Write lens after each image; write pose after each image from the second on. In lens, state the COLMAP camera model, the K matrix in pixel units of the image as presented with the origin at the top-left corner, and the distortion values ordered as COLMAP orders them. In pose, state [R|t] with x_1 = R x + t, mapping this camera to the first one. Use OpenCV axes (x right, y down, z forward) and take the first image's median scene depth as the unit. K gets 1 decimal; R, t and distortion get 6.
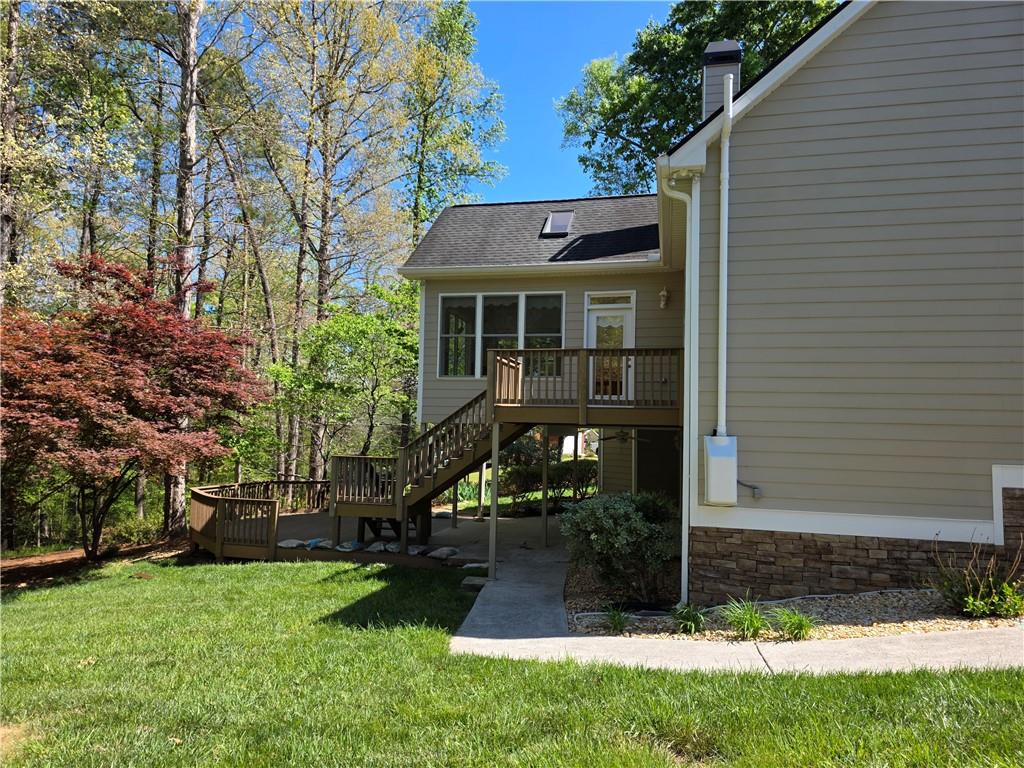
lens RADIAL K [[688.0, 0, 509.4], [0, 688.0, 379.9], [0, 0, 1]] dist [0.062338, -0.054753]
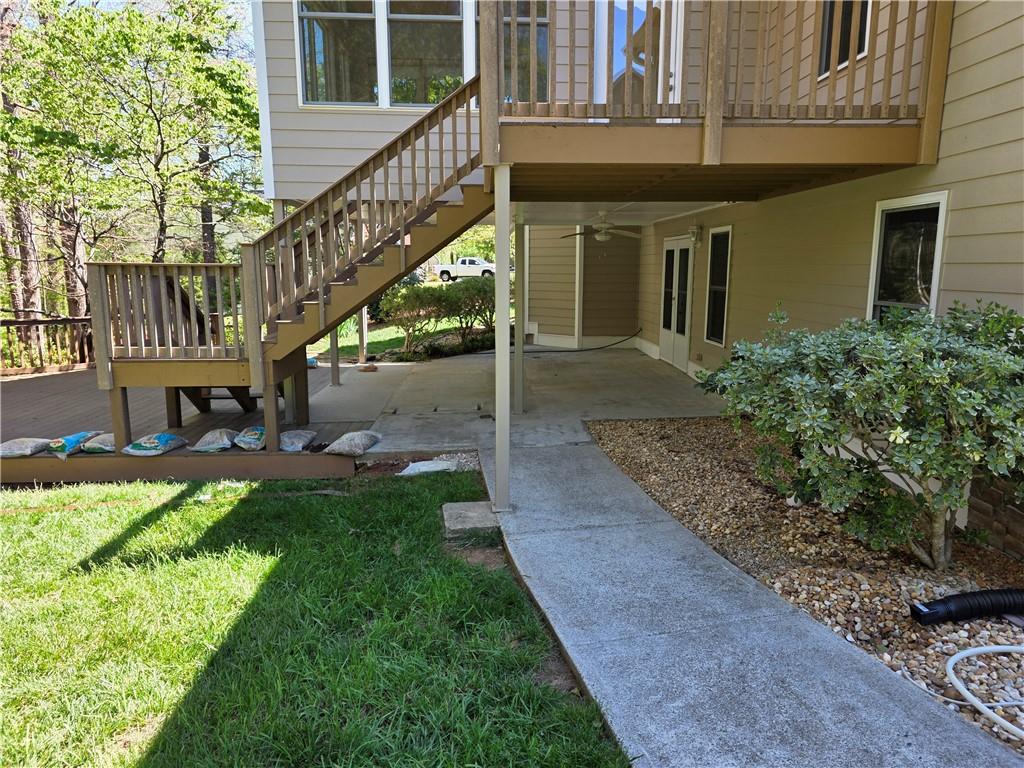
lens RADIAL K [[688.0, 0, 520.3], [0, 688.0, 383.8], [0, 0, 1]] dist [0.062338, -0.054753]
pose [[0.960833, -0.067238, 0.268849, -0.108218], [-0.002596, 0.967894, 0.251343, 0.069734], [-0.277117, -0.242197, 0.929810, 0.463631]]
